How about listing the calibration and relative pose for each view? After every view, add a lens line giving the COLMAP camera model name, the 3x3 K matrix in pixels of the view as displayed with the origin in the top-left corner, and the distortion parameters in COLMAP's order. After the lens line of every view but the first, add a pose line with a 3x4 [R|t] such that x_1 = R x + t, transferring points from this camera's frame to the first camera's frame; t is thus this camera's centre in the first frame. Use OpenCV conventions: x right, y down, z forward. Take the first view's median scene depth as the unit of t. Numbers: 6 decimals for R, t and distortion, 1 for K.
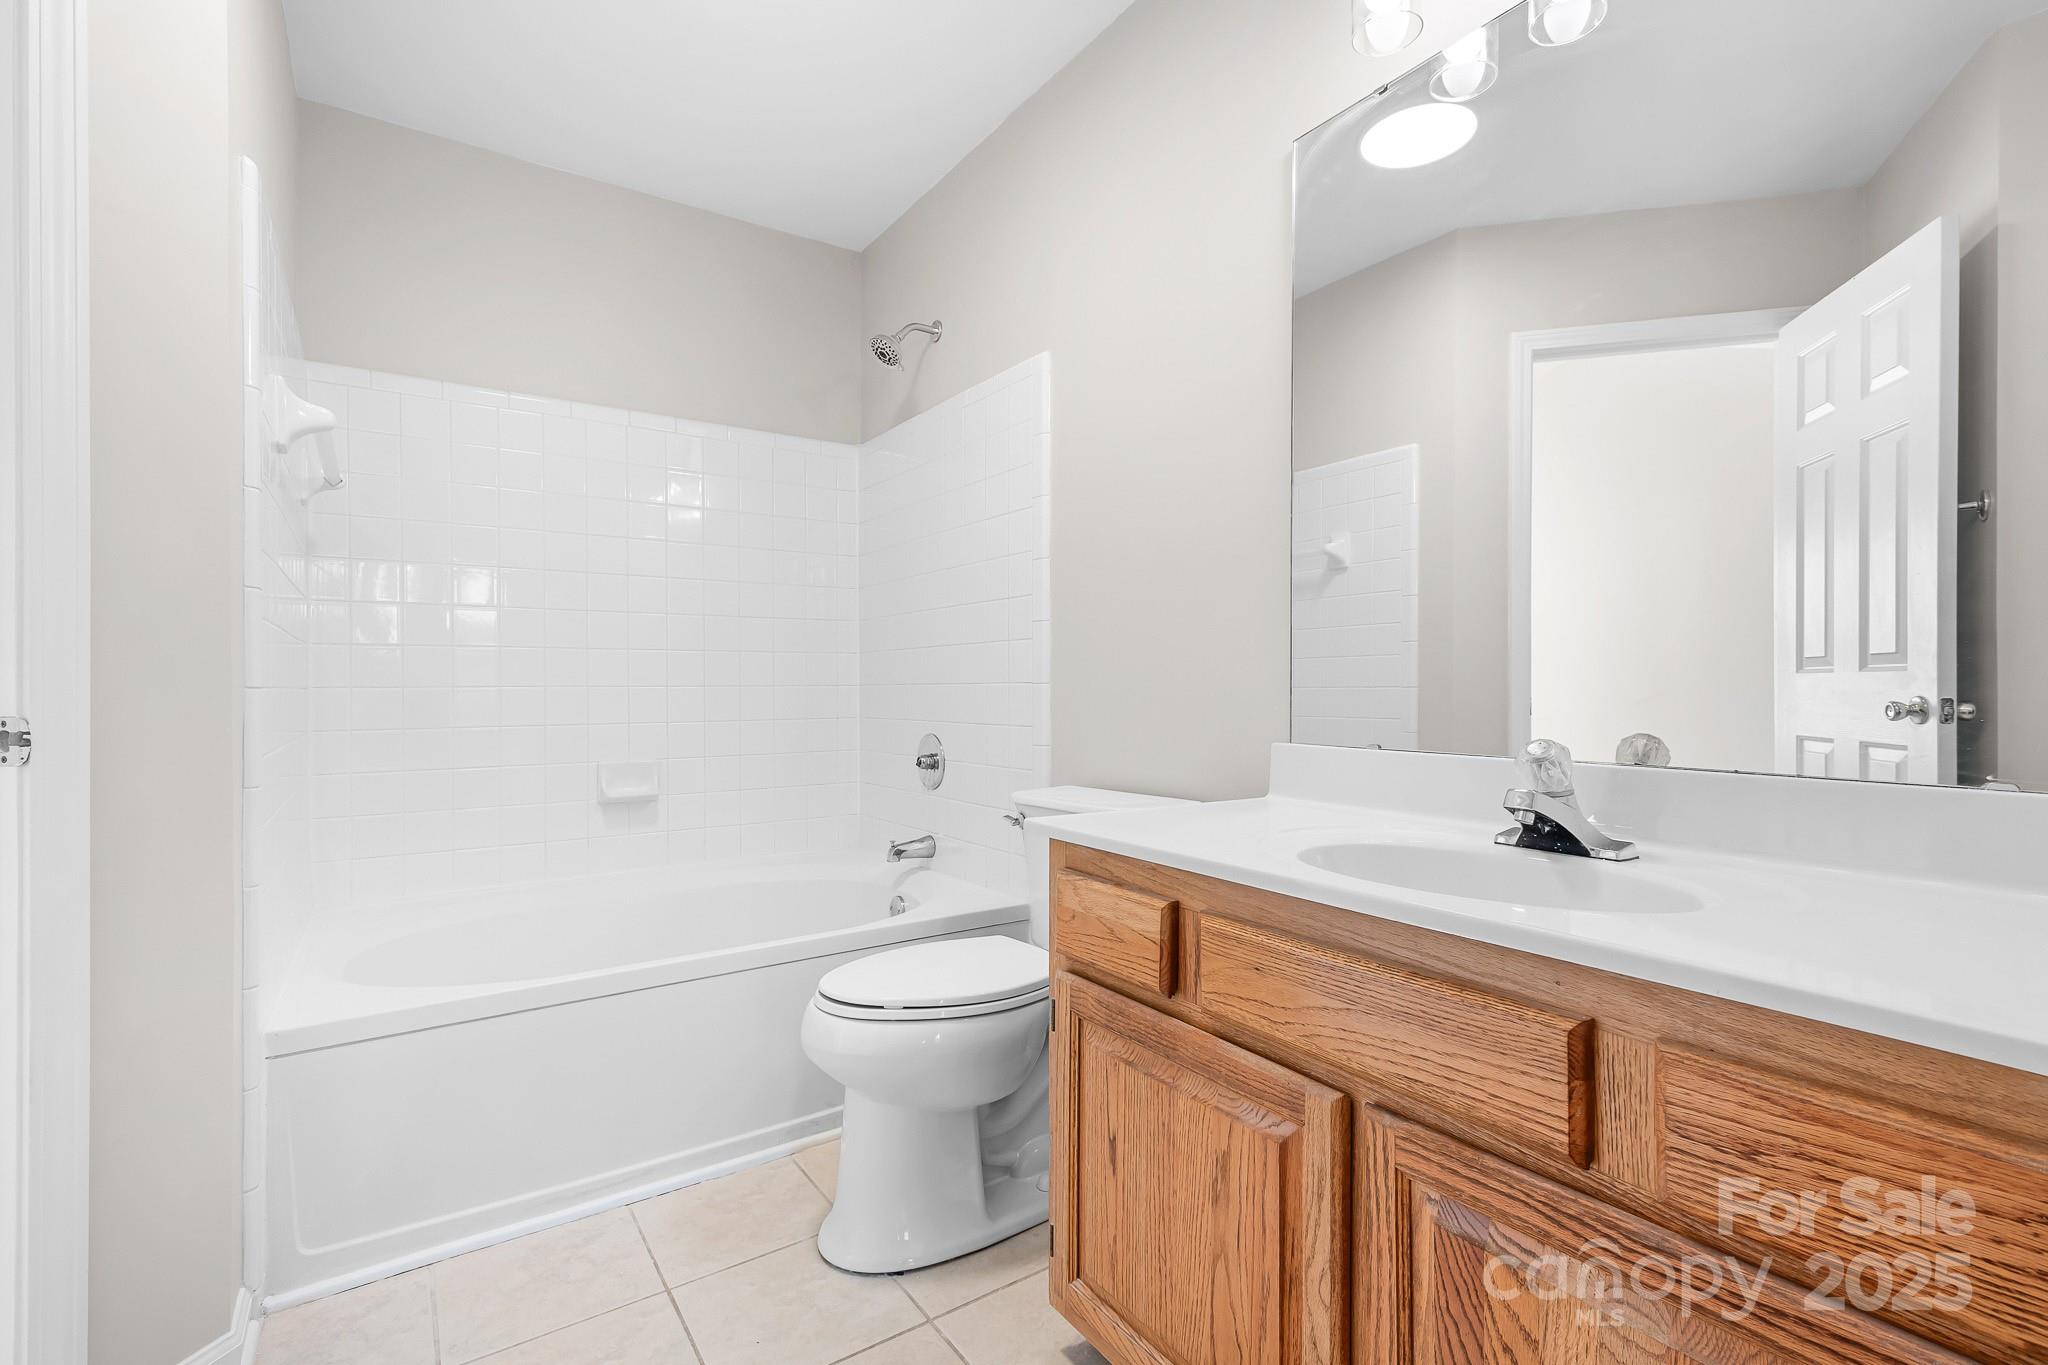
lens RADIAL K [[917.3, 0, 1017.0], [0, 917.3, 685.8], [0, 0, 1]] dist [0.009261, 0.000690]
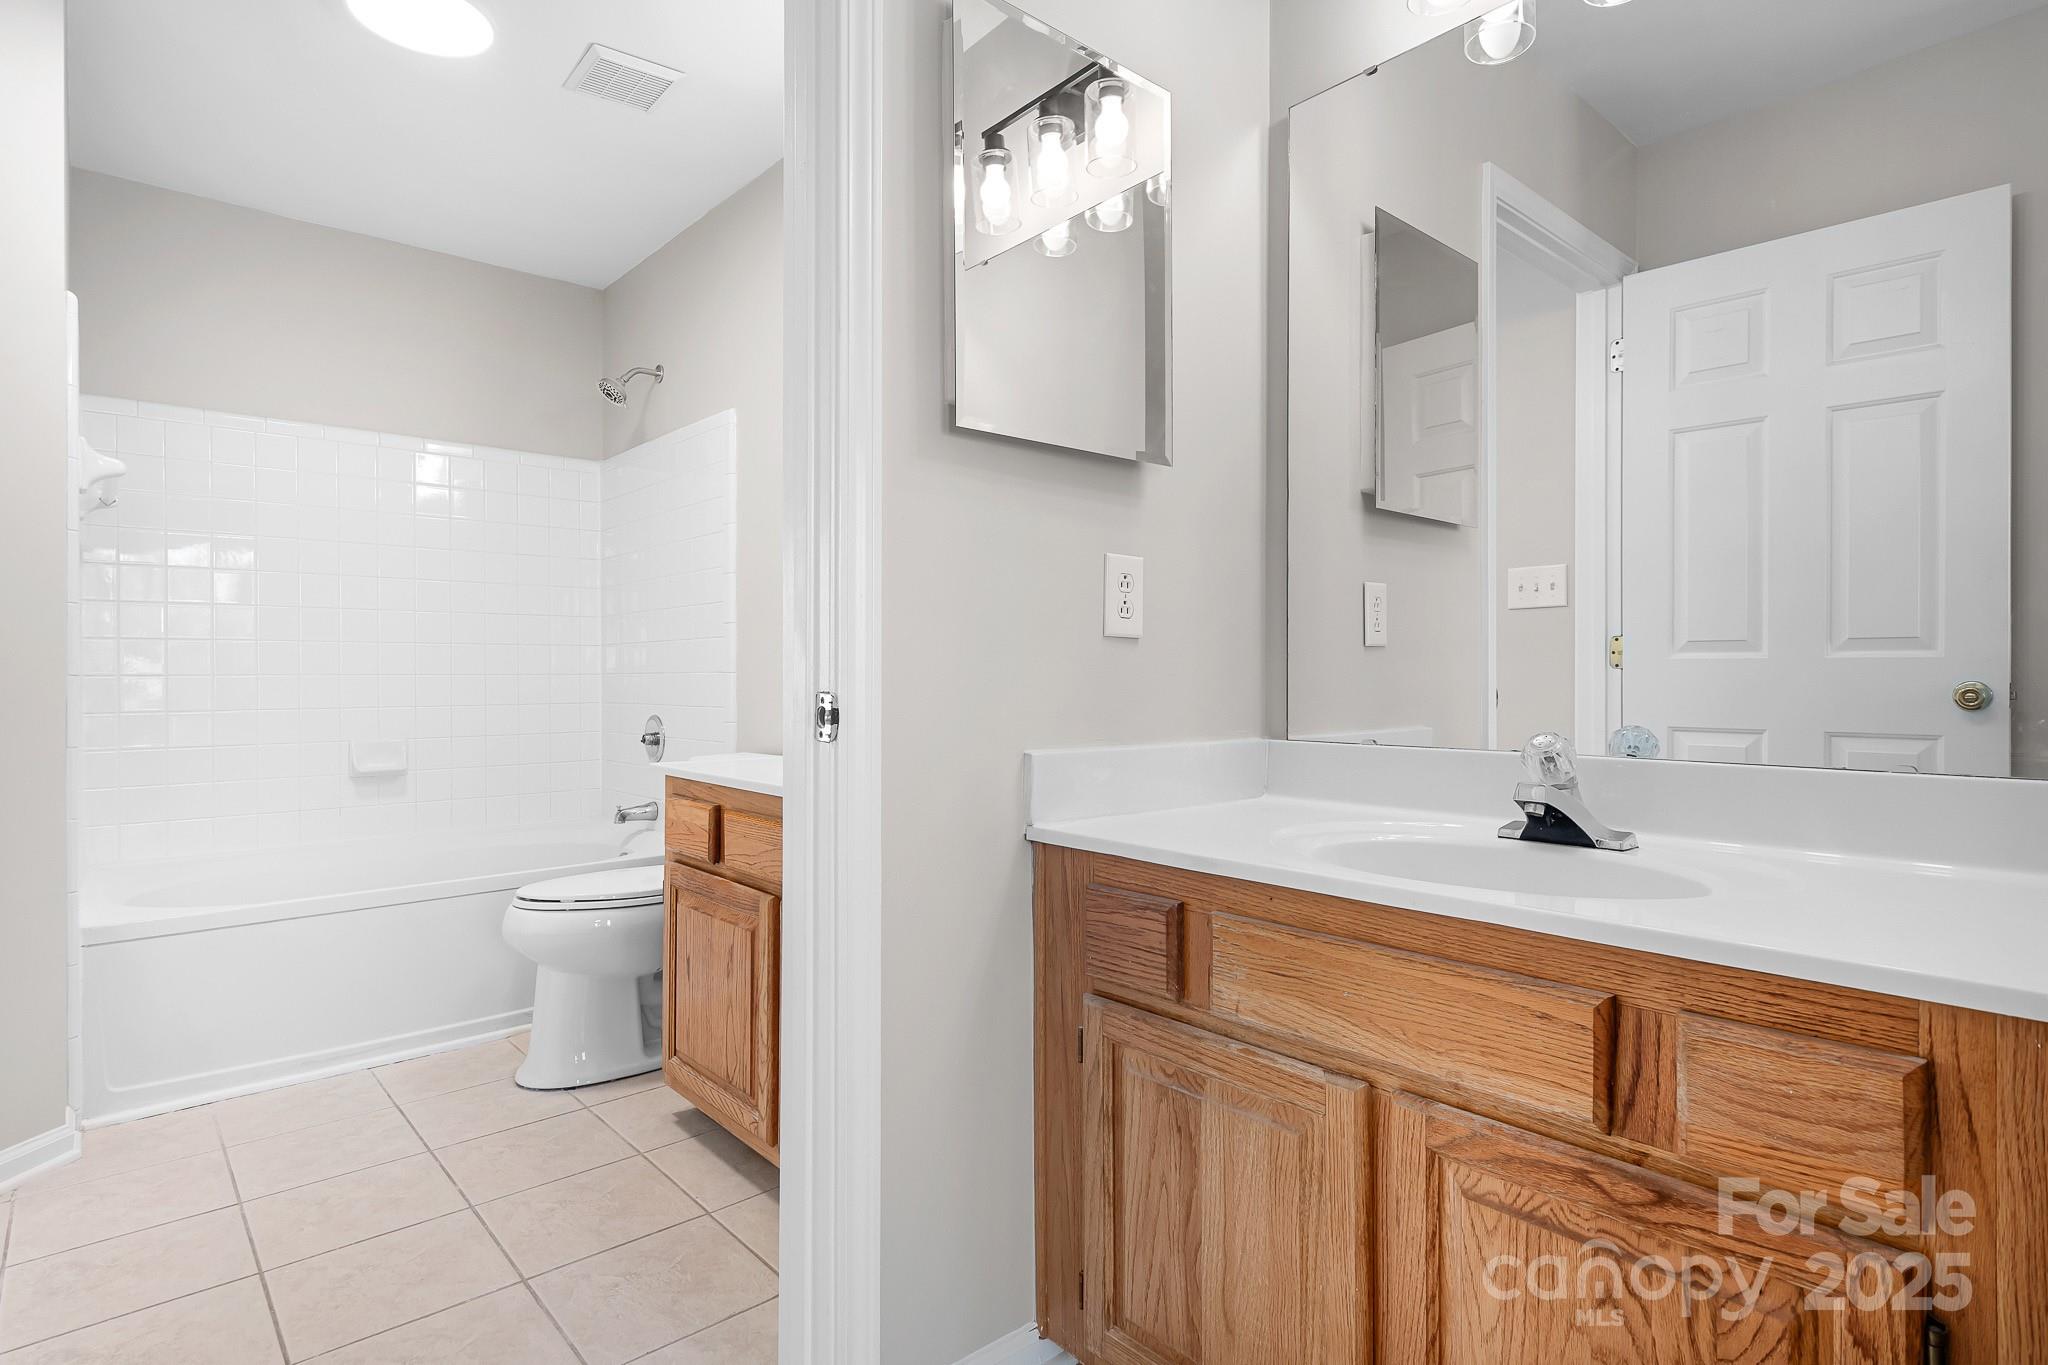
lens RADIAL K [[1058.7, 0, 1031.0], [0, 1058.7, 678.1], [0, 0, 1]] dist [0.006364, -0.001334]
pose [[0.991288, 0.001420, 0.131701, 0.336564], [-0.001664, 0.999997, 0.001745, 0.001558], [-0.131698, -0.001949, 0.991288, -0.672877]]
